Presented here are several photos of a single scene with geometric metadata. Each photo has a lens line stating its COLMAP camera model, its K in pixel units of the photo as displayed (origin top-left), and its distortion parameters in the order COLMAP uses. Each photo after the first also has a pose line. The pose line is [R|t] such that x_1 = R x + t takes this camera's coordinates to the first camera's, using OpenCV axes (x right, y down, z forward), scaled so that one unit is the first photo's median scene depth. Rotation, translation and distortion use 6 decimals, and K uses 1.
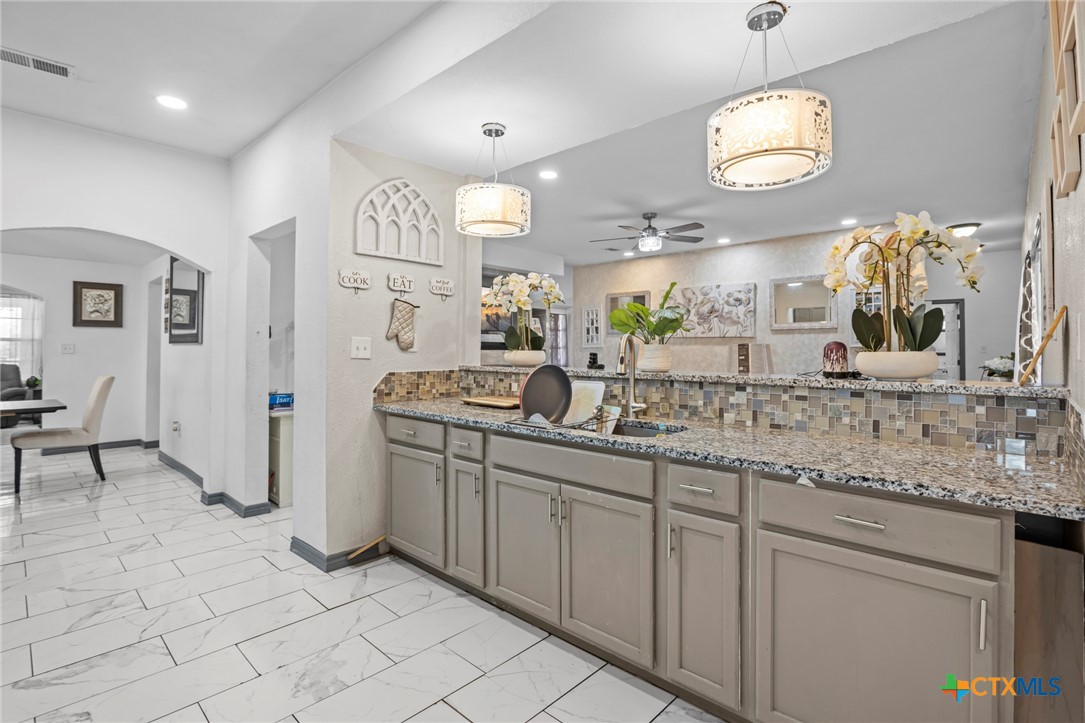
lens RADIAL K [[513.3, 0, 540.0], [0, 513.3, 357.4], [0, 0, 1]] dist [-0.000914, 0.000118]
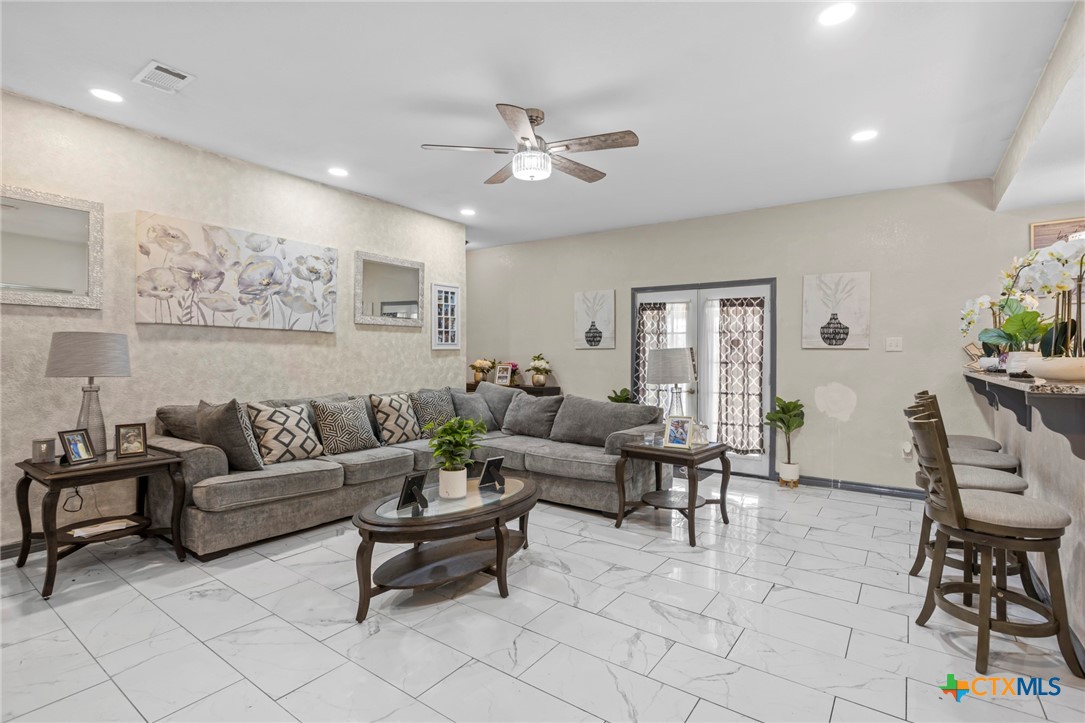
lens RADIAL K [[513.3, 0, 540.7], [0, 513.3, 352.2], [0, 0, 1]] dist [-0.000914, 0.000118]
pose [[-0.110672, -0.010868, 0.993798, -0.256299], [-0.006464, 0.999927, 0.010215, -0.022421], [-0.993836, -0.005294, -0.110735, 0.787824]]
